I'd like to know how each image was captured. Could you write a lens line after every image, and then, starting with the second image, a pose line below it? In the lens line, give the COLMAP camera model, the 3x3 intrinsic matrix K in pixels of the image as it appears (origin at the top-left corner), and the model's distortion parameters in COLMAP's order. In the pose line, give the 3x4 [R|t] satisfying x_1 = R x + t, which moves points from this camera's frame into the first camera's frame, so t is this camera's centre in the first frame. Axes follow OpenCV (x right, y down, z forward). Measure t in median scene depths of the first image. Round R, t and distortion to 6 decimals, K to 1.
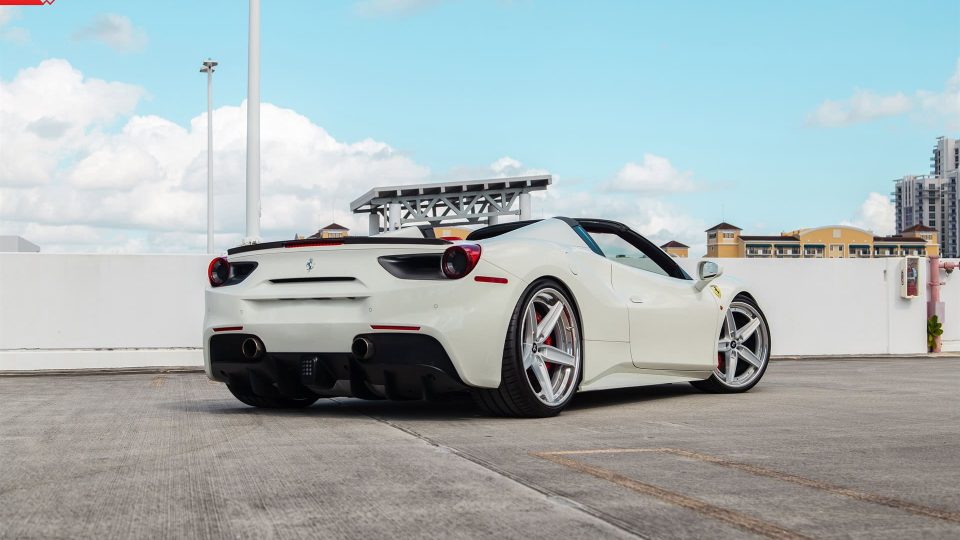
lens RADIAL K [[2541.8, 0, 480.0], [0, 2541.8, 270.0], [0, 0, 1]] dist [0.108738, -0.186337]
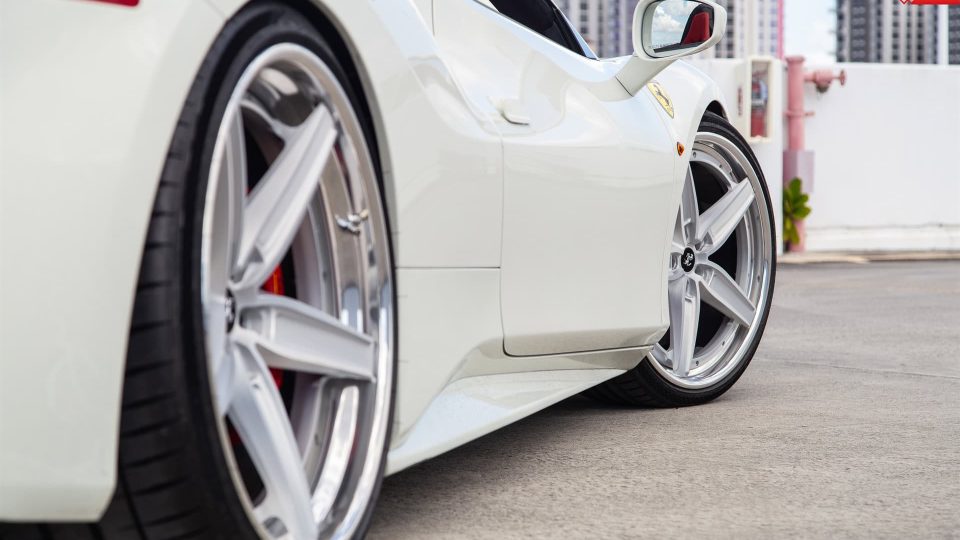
lens RADIAL K [[2541.8, 0, 480.0], [0, 2541.8, 270.0], [0, 0, 1]] dist [0.108738, -0.186337]
pose [[0.963788, -0.013910, 0.266305, -0.015457], [0.000643, 0.998757, 0.049843, 0.014093], [-0.266667, -0.047867, 0.962599, 0.695230]]
